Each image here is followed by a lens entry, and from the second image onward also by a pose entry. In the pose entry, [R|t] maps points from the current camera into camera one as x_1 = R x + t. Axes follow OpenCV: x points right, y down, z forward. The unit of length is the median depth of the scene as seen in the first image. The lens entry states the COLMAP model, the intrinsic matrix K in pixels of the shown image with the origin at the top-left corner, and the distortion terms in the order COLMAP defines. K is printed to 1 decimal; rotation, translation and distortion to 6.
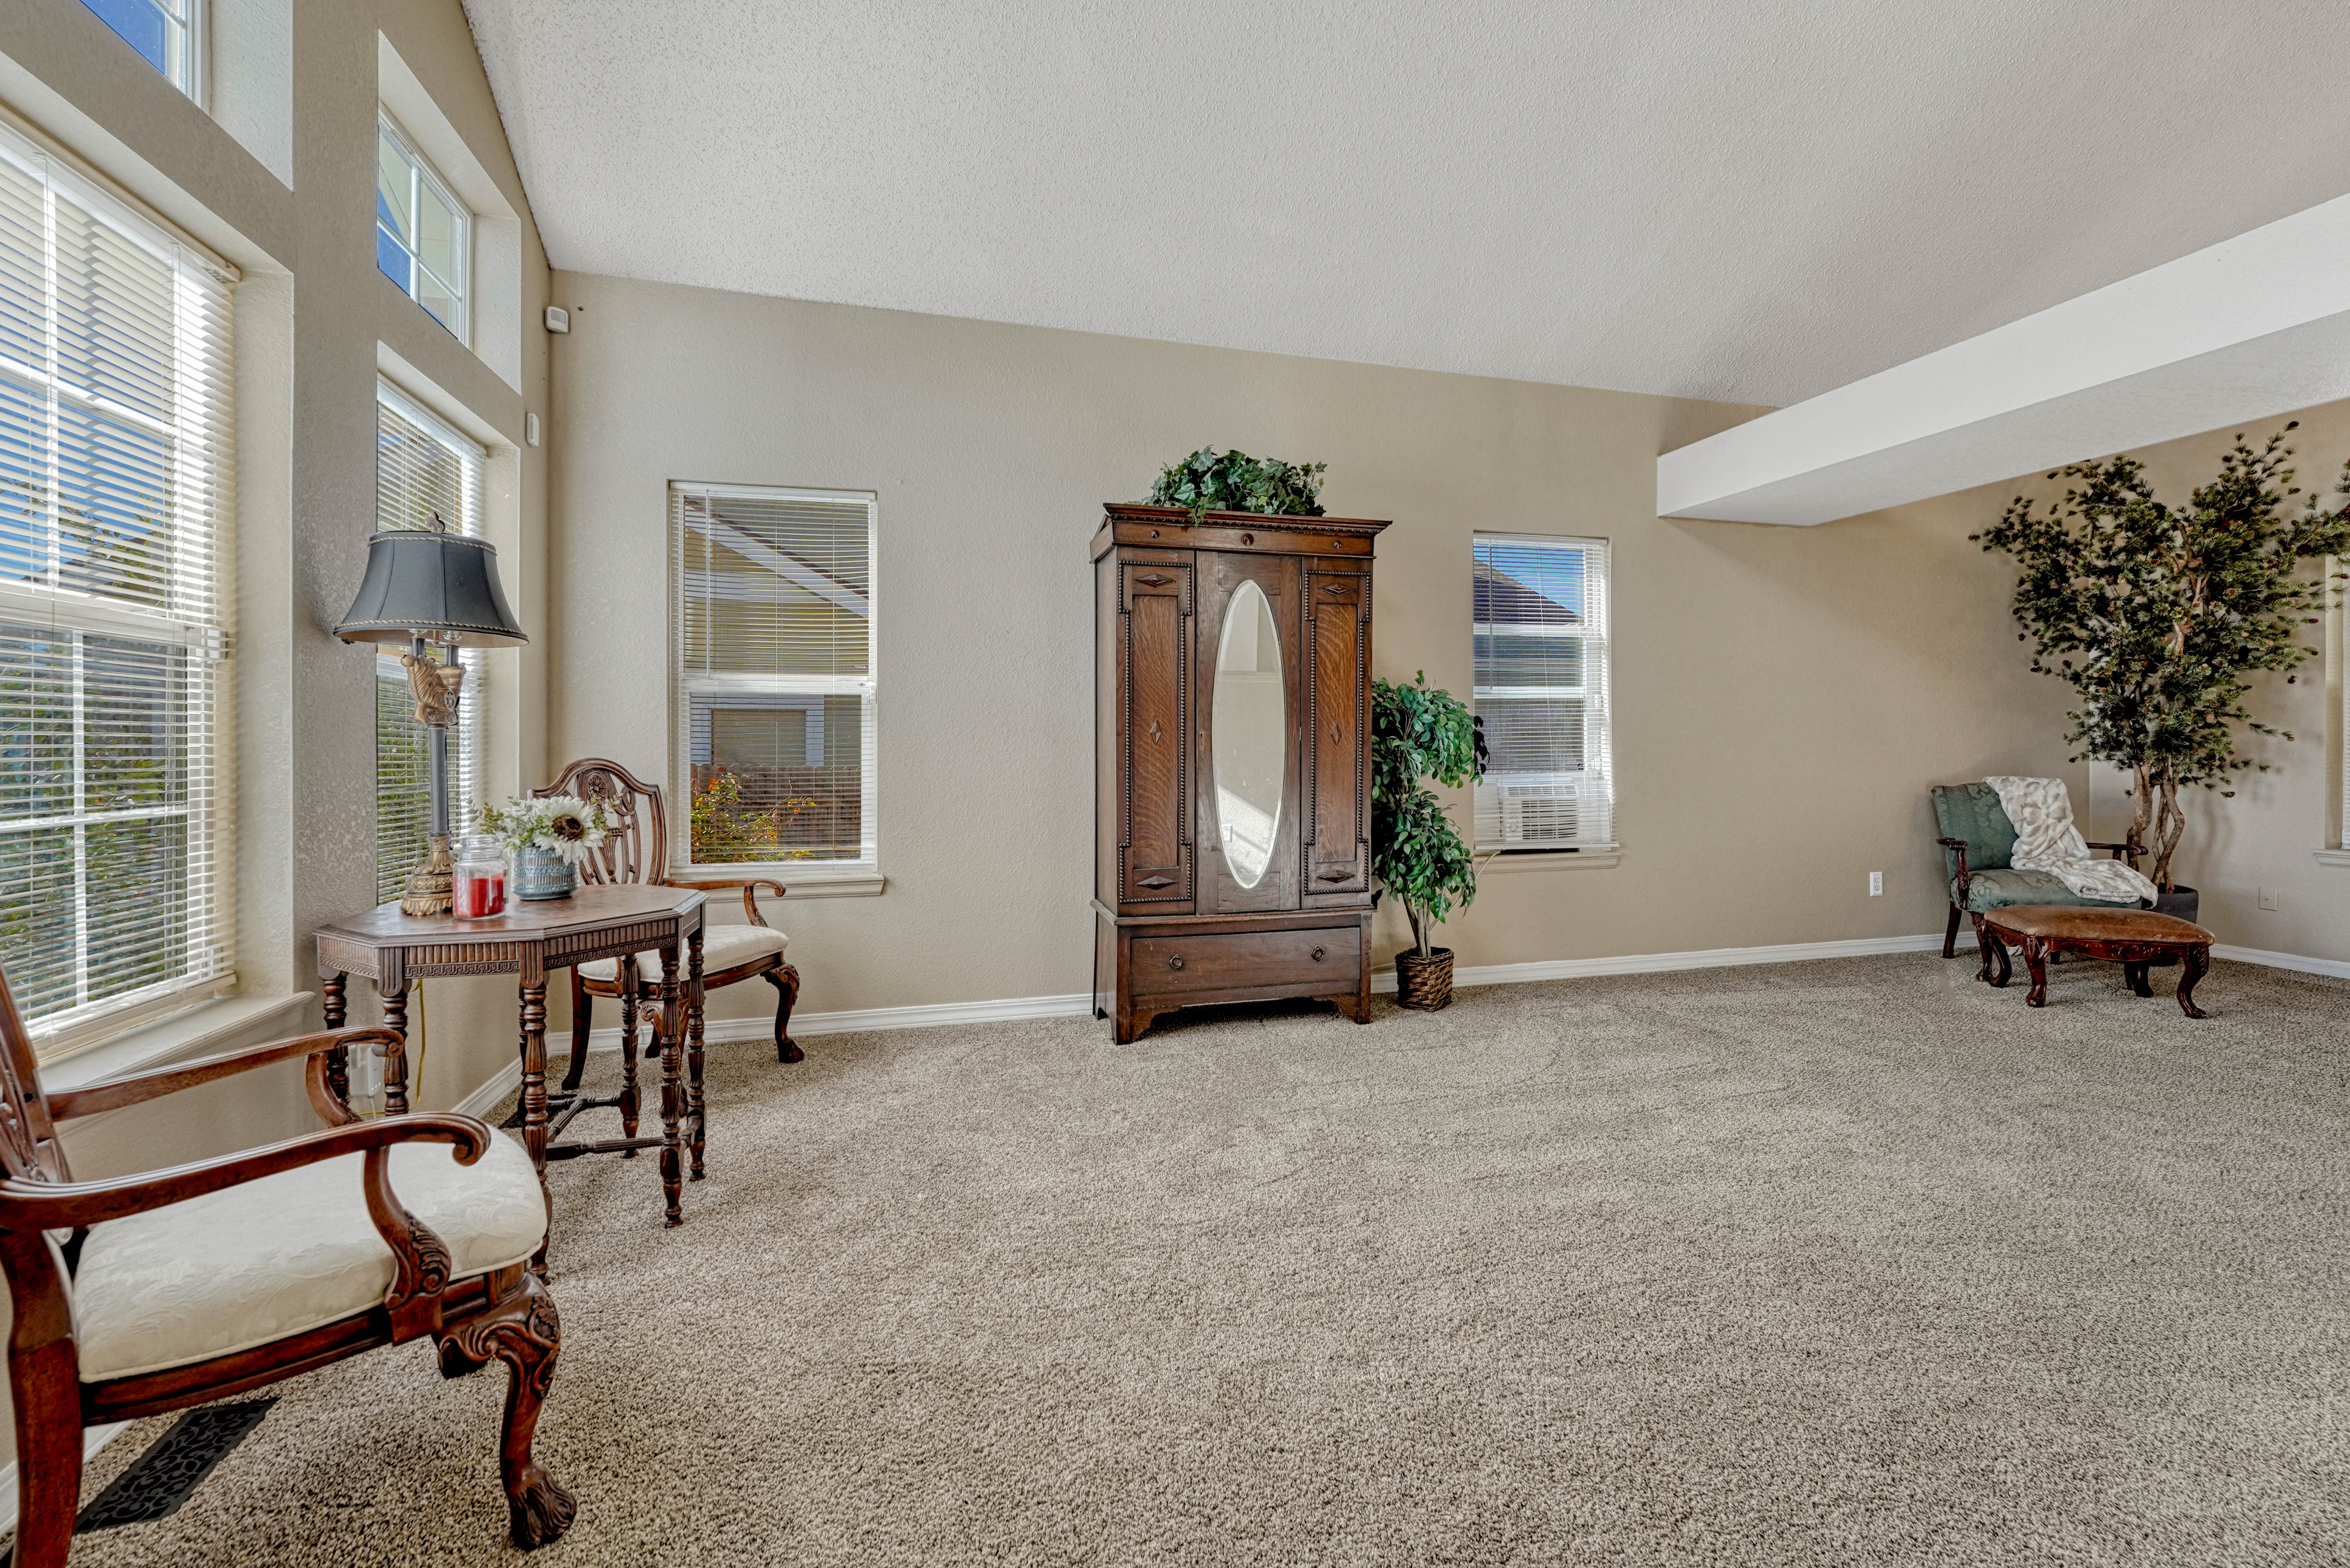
lens RADIAL K [[982.1, 0, 1138.0], [0, 982.1, 753.0], [0, 0, 1]] dist [-0.014758, 0.002378]
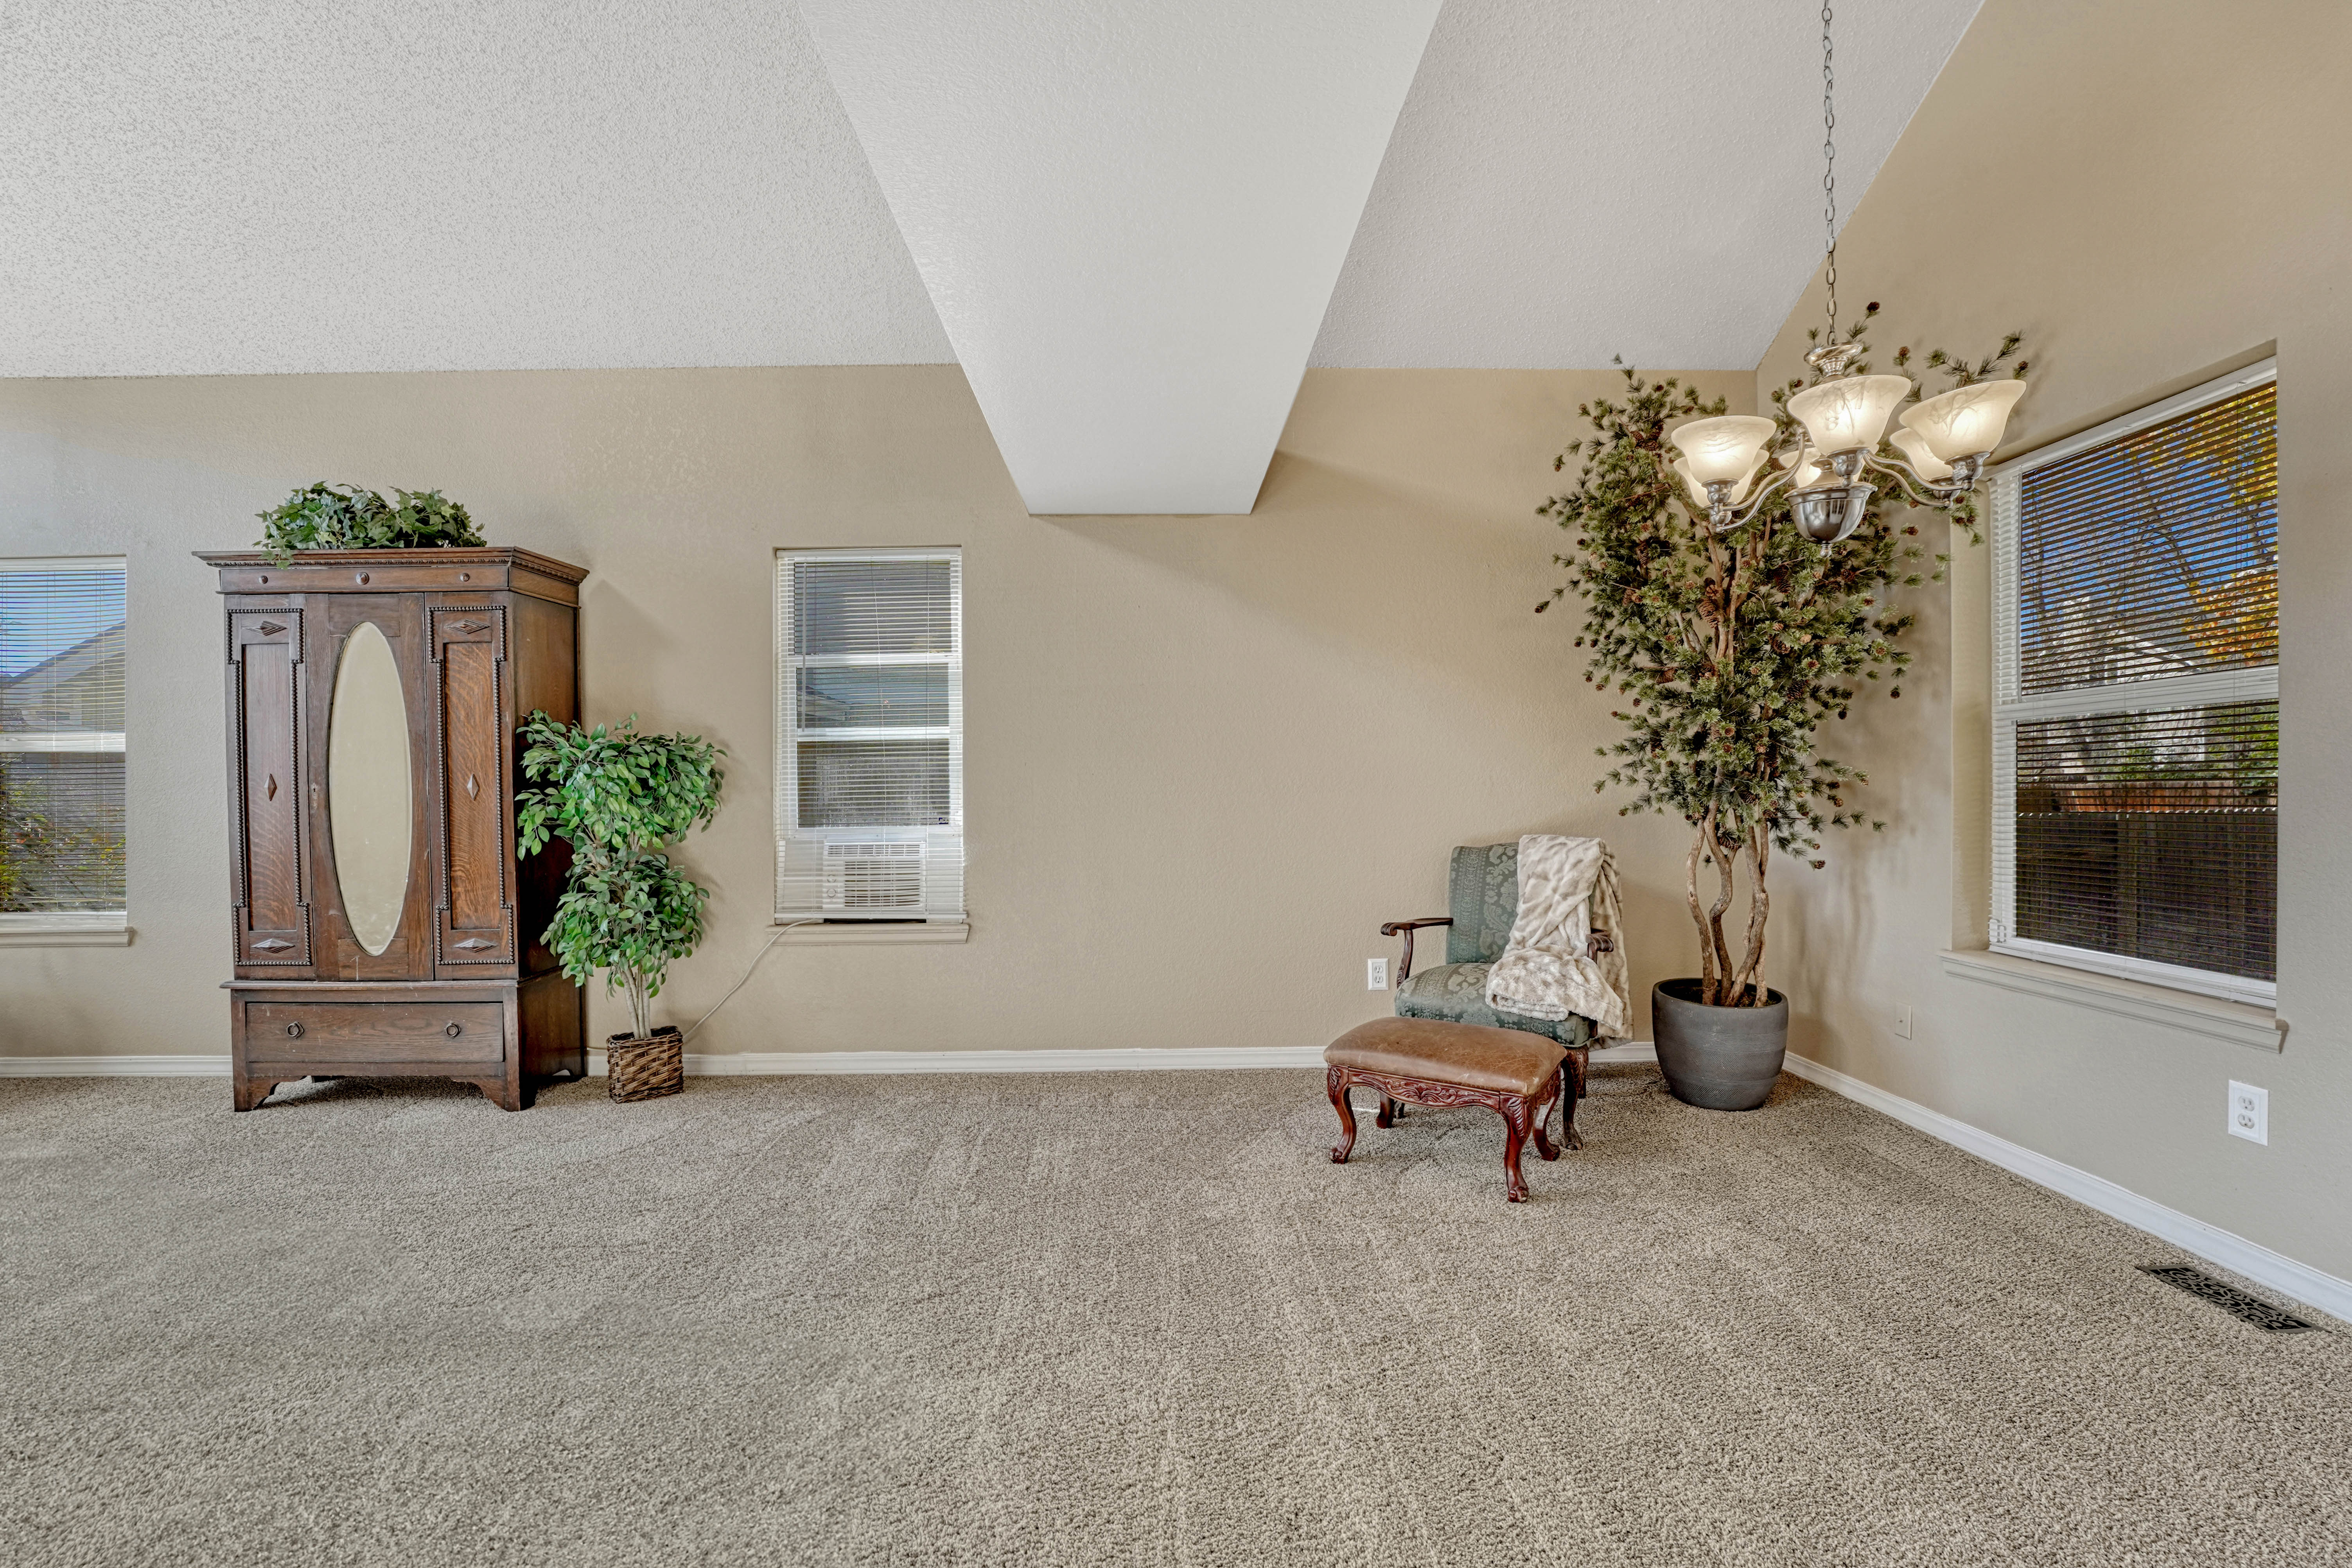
lens RADIAL K [[982.9, 0, 1156.2], [0, 982.9, 788.4], [0, 0, 1]] dist [-0.014758, 0.002378]
pose [[0.970639, -0.006105, -0.240465, 0.863893], [0.004243, 0.999957, -0.008260, -0.006723], [0.240505, 0.006997, 0.970623, 0.233423]]
